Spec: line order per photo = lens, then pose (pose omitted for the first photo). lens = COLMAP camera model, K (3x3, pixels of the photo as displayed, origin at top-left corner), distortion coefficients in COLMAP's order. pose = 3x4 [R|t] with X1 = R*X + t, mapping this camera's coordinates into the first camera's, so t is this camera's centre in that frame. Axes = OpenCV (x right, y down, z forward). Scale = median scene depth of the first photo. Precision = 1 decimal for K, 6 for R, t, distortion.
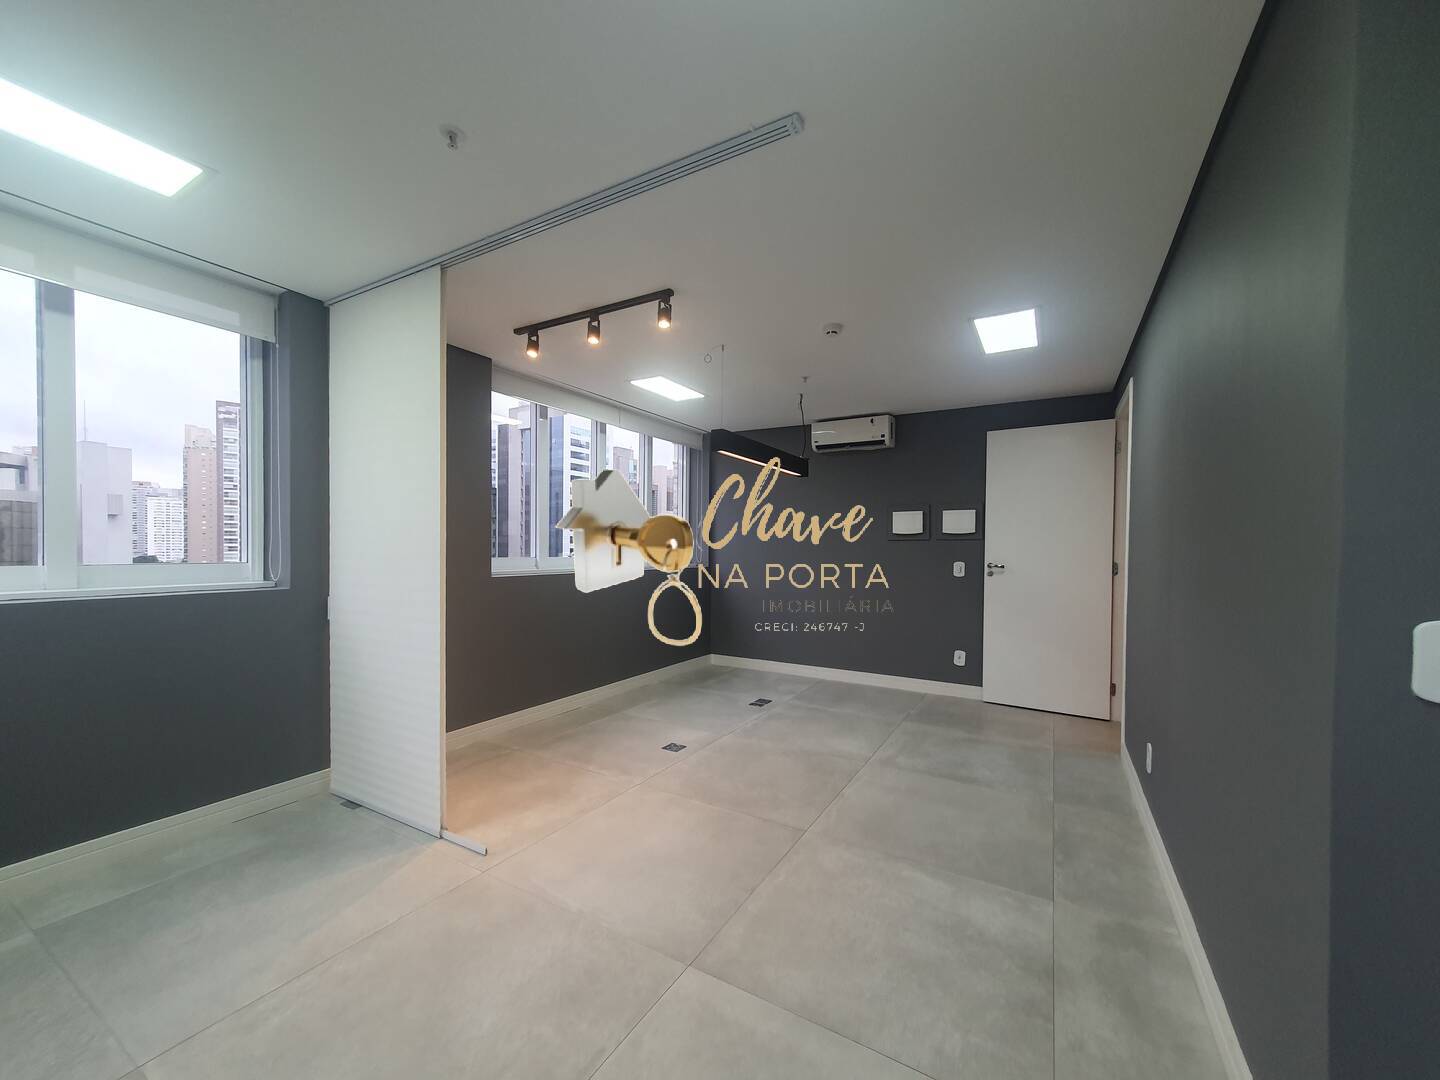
lens RADIAL K [[570.7, 0, 720.5], [0, 570.7, 554.4], [0, 0, 1]] dist [0.010753, 0.000287]
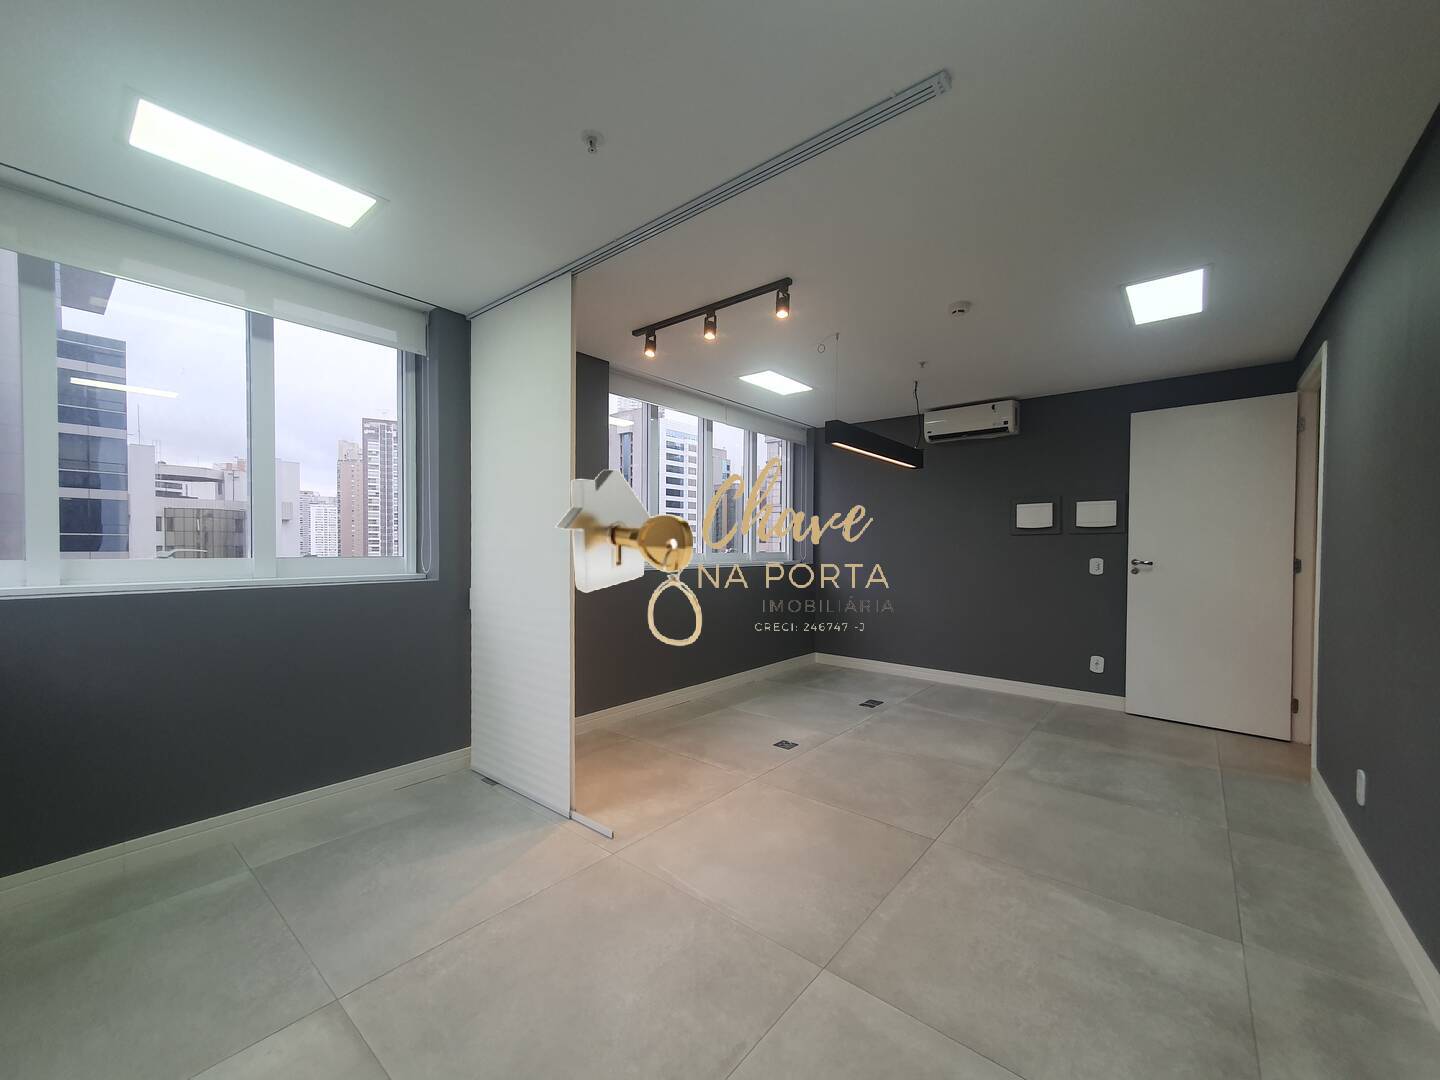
lens RADIAL K [[570.7, 0, 720.5], [0, 570.7, 554.4], [0, 0, 1]] dist [0.010753, 0.000287]
pose [[0.986939, -0.000443, -0.161097, -0.038853], [0.000655, 0.999999, 0.001263, 0.008424], [0.161096, -0.001352, 0.986938, 0.008698]]
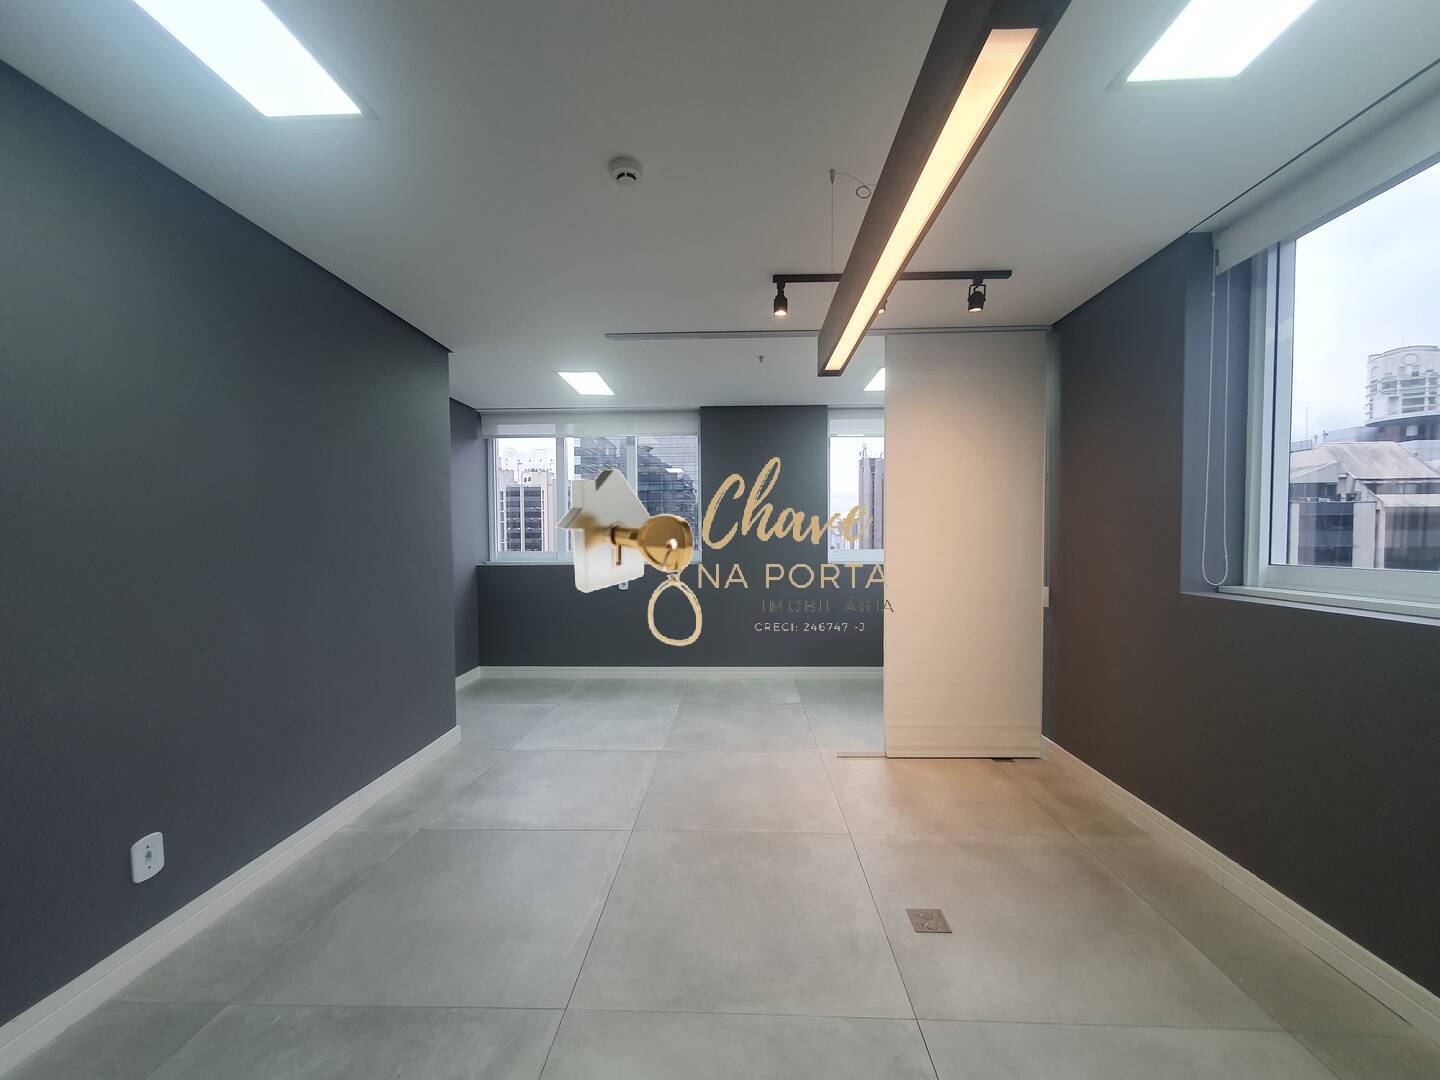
lens RADIAL K [[570.7, 0, 720.5], [0, 570.7, 554.4], [0, 0, 1]] dist [0.010753, 0.000287]
pose [[-0.883343, 0.010113, -0.468618, 0.393193], [-0.007878, 0.999306, 0.036415, -0.024620], [0.468661, 0.035858, -0.882650, 1.596199]]
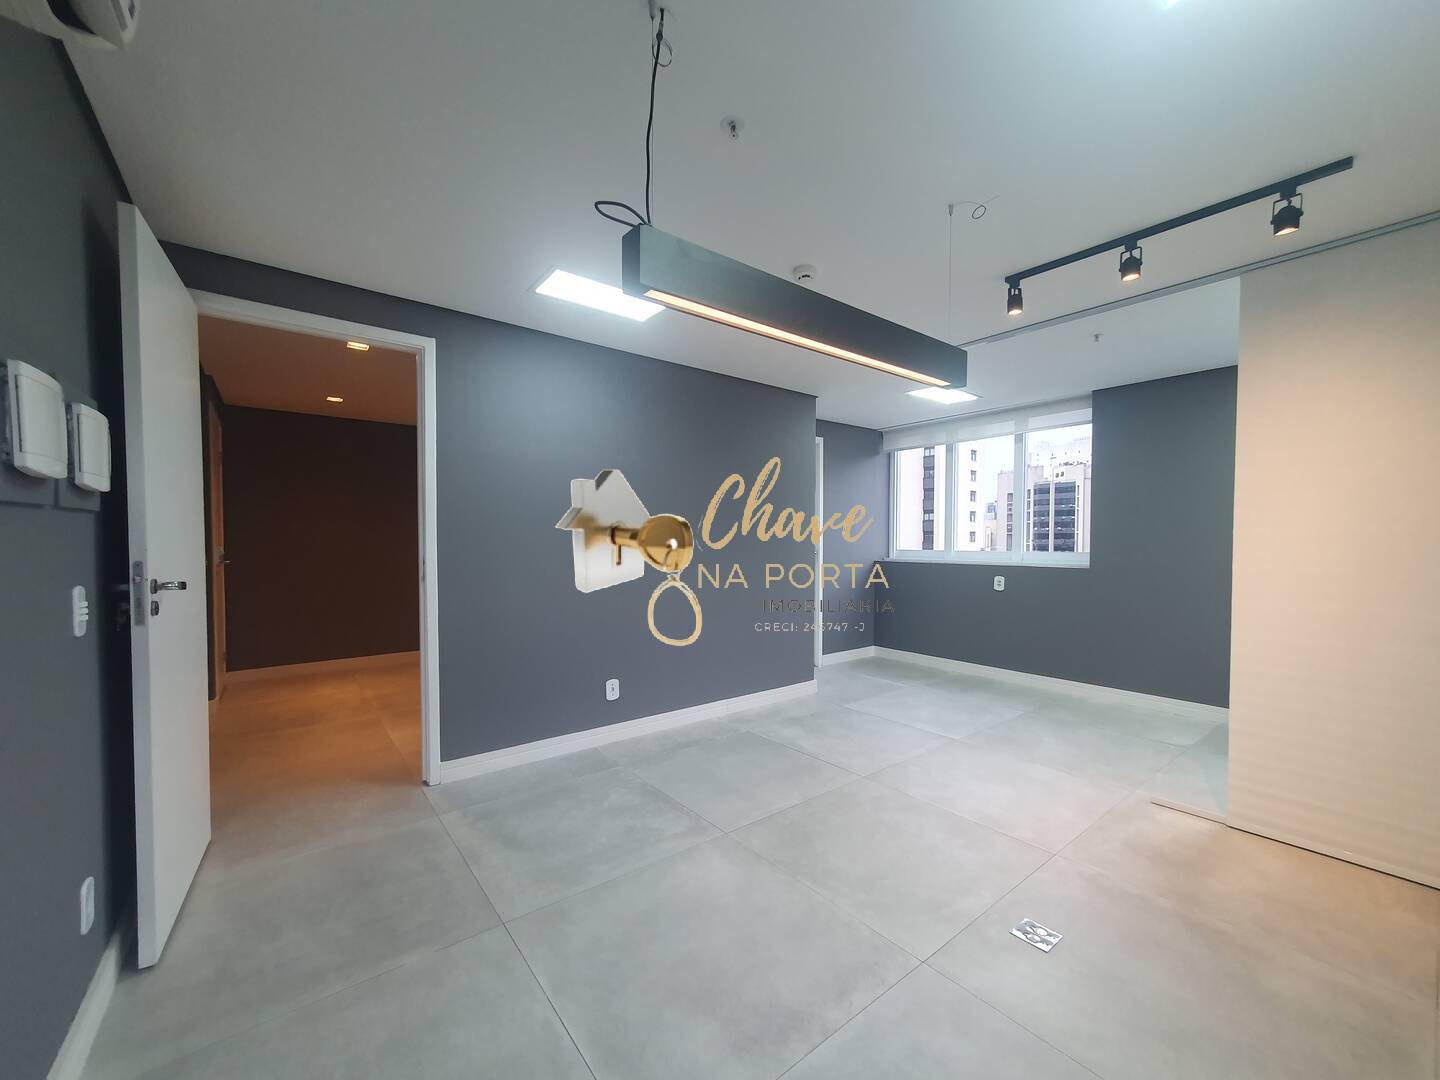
lens RADIAL K [[570.7, 0, 720.5], [0, 570.7, 554.4], [0, 0, 1]] dist [0.010753, 0.000287]
pose [[-0.930460, -0.021053, 0.365787, 0.000863], [-0.006060, 0.999096, 0.042086, -0.028508], [-0.366342, 0.036943, -0.929747, 1.834780]]
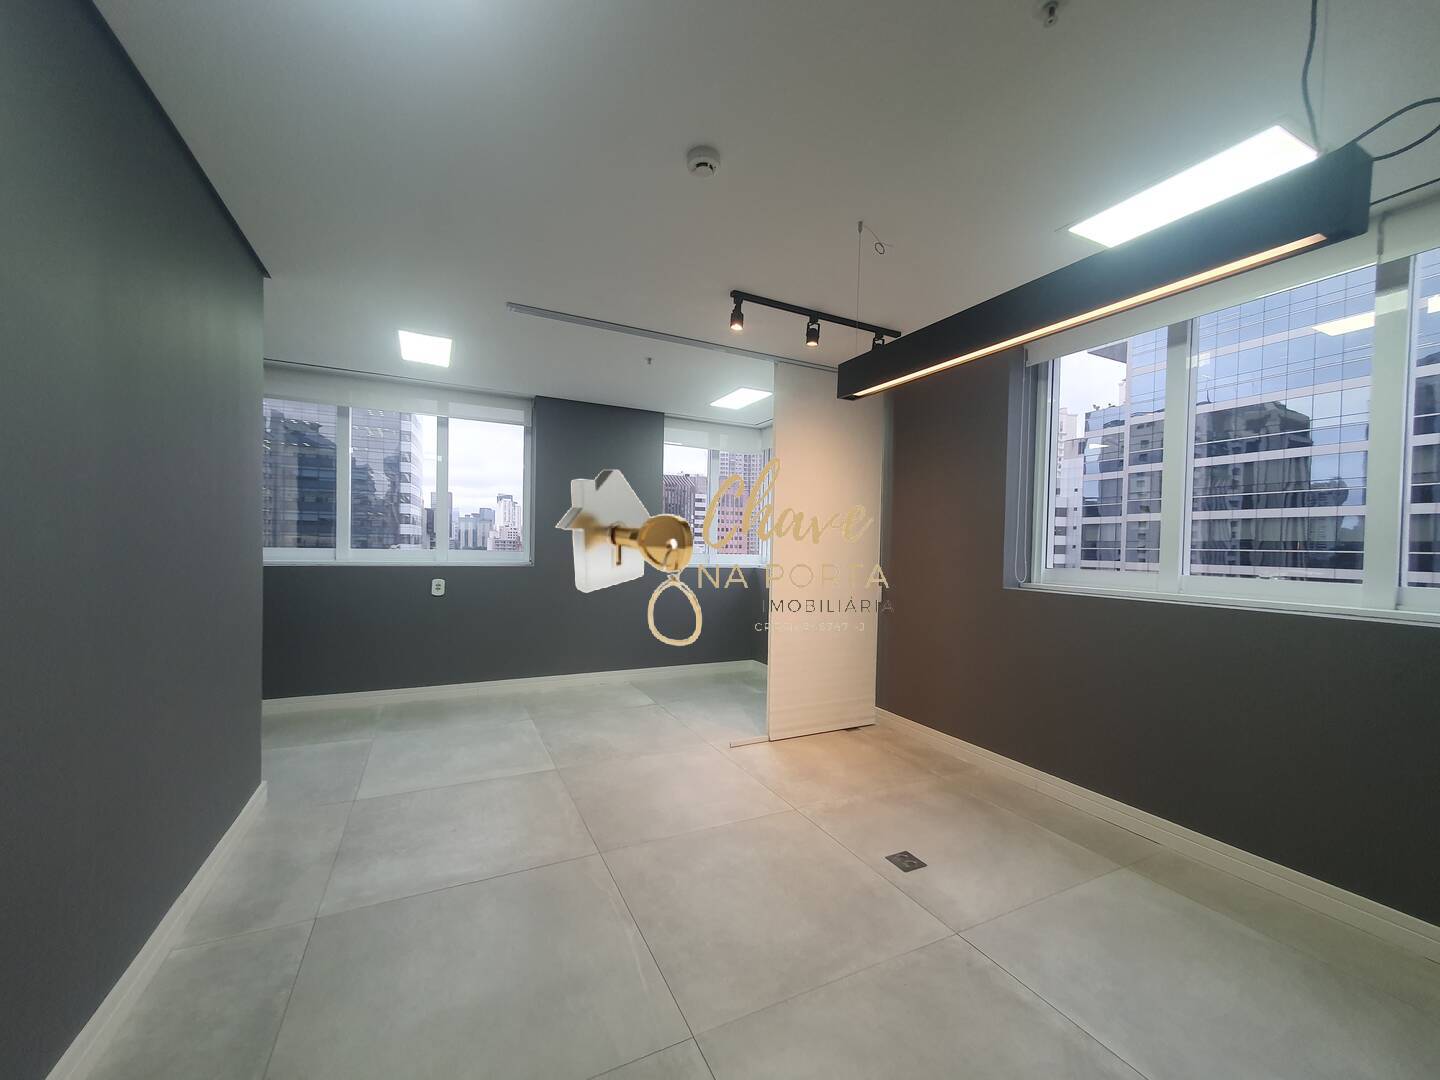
lens RADIAL K [[570.7, 0, 720.5], [0, 570.7, 554.4], [0, 0, 1]] dist [0.010753, 0.000287]
pose [[-0.551244, -0.006964, -0.834315, 0.669761], [-0.038093, 0.999132, 0.016829, -0.011619], [0.833474, 0.041059, -0.551031, 1.362444]]
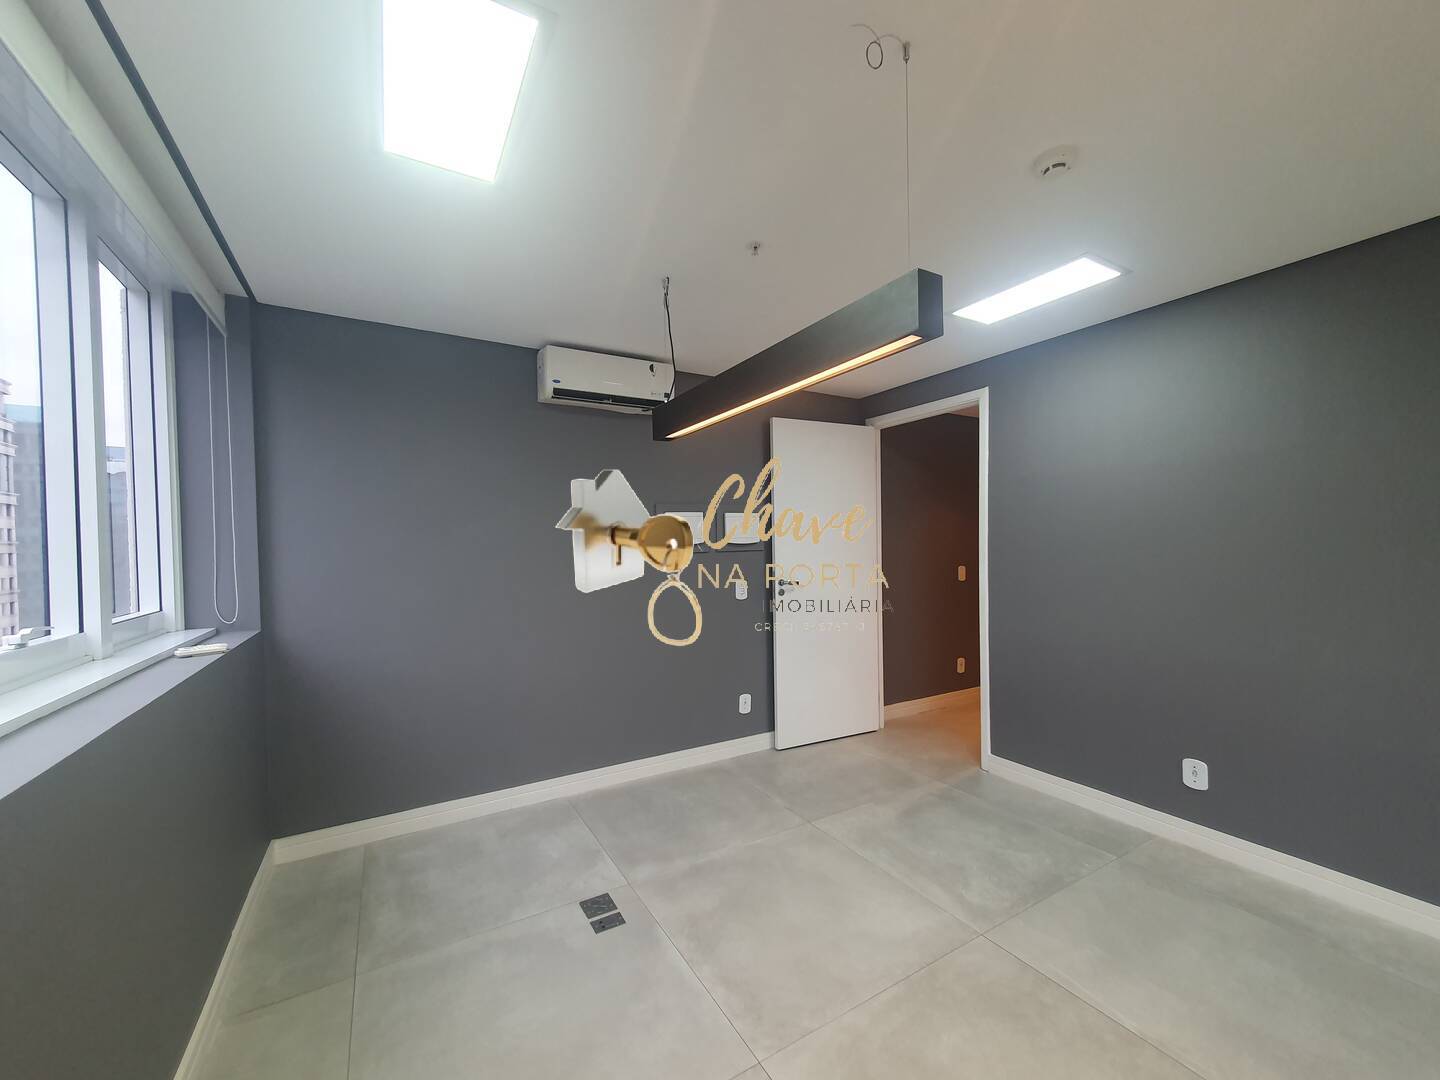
lens RADIAL K [[570.7, 0, 720.5], [0, 570.7, 554.4], [0, 0, 1]] dist [0.010753, 0.000287]
pose [[0.488818, -0.032541, 0.871778, -0.425767], [0.033460, 0.999268, 0.018538, -0.058897], [-0.871744, 0.020108, 0.489549, 1.025195]]
